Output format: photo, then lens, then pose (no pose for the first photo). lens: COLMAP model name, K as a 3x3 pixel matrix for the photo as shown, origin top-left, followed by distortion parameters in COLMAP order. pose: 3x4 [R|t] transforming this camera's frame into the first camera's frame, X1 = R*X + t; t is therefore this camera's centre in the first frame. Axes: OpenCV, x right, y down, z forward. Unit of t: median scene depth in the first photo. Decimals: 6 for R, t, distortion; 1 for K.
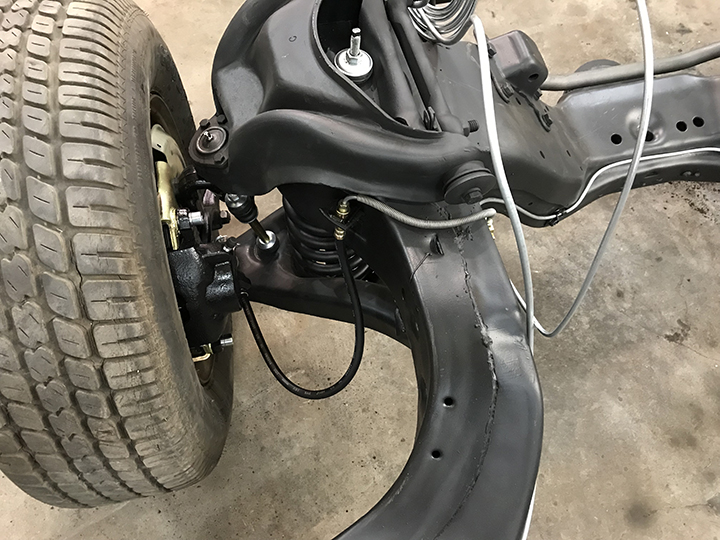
lens RADIAL K [[567.2, 0, 355.9], [0, 567.2, 275.8], [0, 0, 1]] dist [-0.006503, -0.008096]
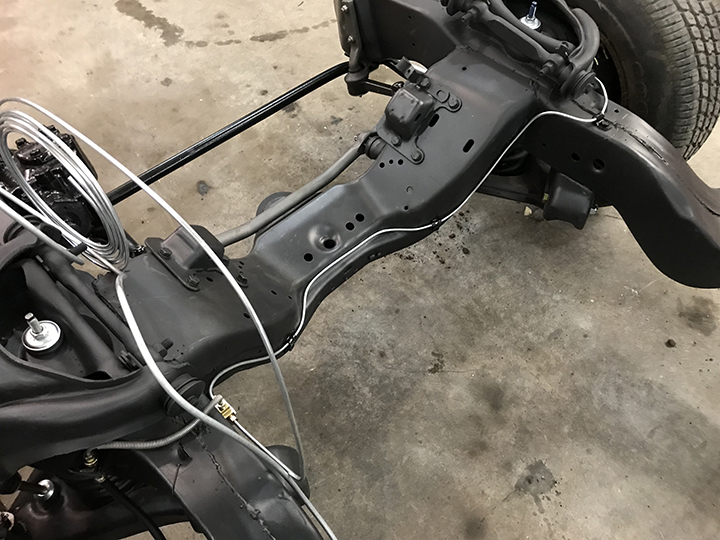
lens RADIAL K [[567.2, 0, 357.4], [0, 567.2, 262.2], [0, 0, 1]] dist [-0.006503, -0.008096]
pose [[0.848258, -0.412606, 0.331987, 0.124192], [0.457083, 0.887010, -0.065481, -0.089805], [-0.267458, 0.207291, 0.941008, -0.131368]]
